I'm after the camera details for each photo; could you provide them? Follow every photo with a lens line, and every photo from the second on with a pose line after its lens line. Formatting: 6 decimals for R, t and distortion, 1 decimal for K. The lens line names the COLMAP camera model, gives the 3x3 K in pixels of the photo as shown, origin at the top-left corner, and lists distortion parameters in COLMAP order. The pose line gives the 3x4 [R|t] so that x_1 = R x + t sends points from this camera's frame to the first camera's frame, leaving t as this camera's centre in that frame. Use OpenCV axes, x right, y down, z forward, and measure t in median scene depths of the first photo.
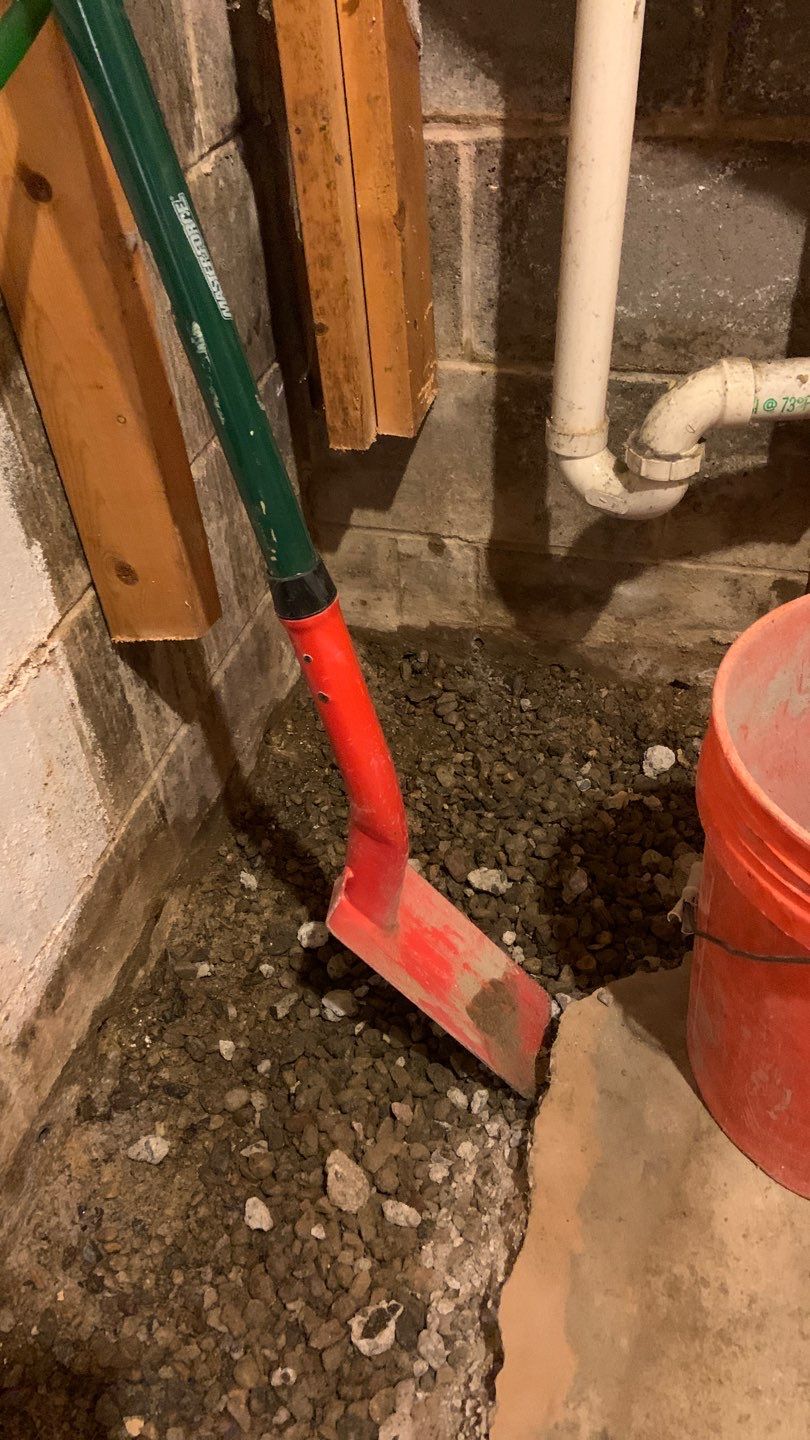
lens RADIAL K [[1084.6, 0, 388.6], [0, 1084.6, 699.4], [0, 0, 1]] dist [0.120429, -0.150886]
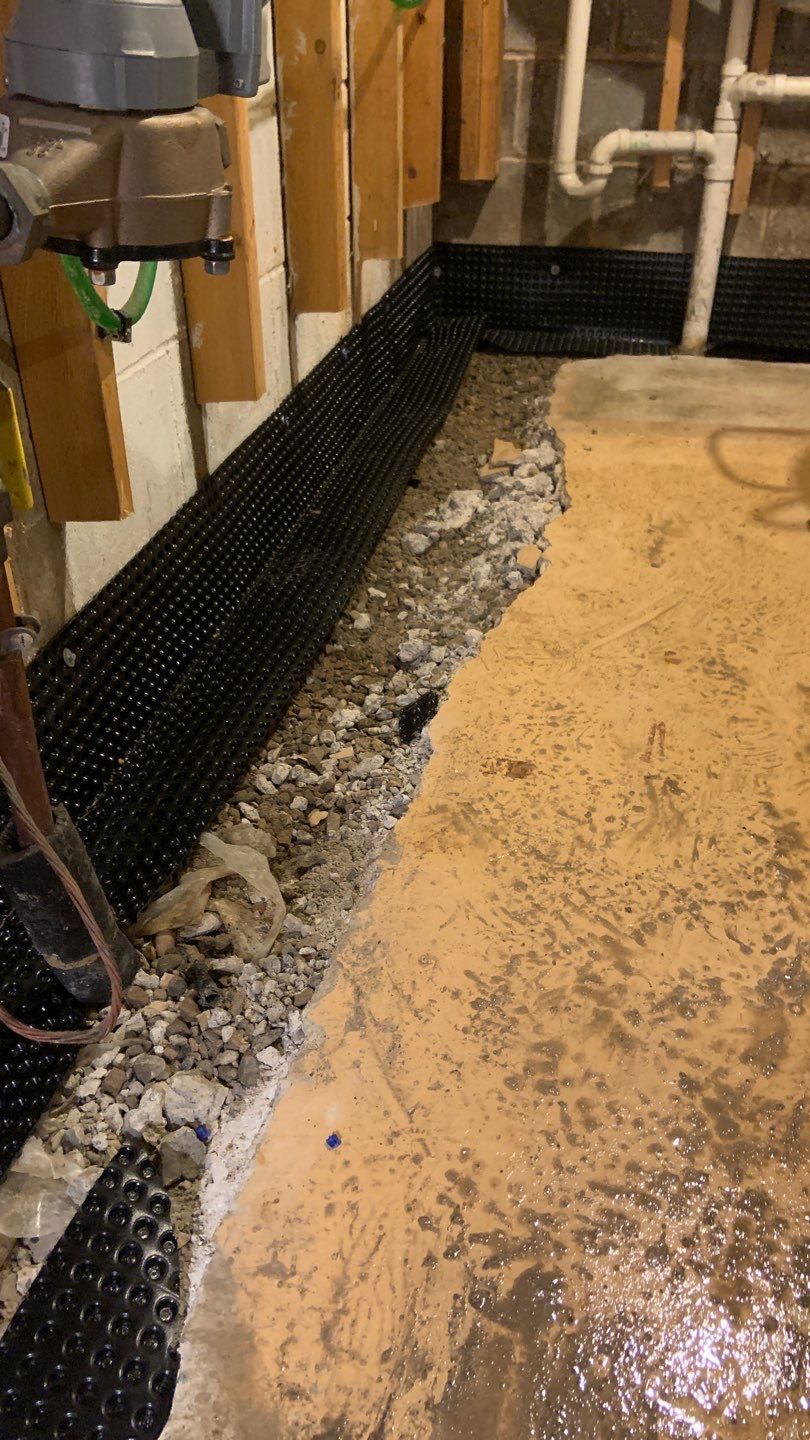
lens RADIAL K [[1084.6, 0, 404.5], [0, 1084.6, 700.9], [0, 0, 1]] dist [0.120429, -0.150886]
pose [[0.994523, 0.022835, 0.101991, -0.416845], [-0.008902, 0.990802, -0.135028, 1.291338], [-0.104136, 0.133380, 0.985579, -1.291831]]
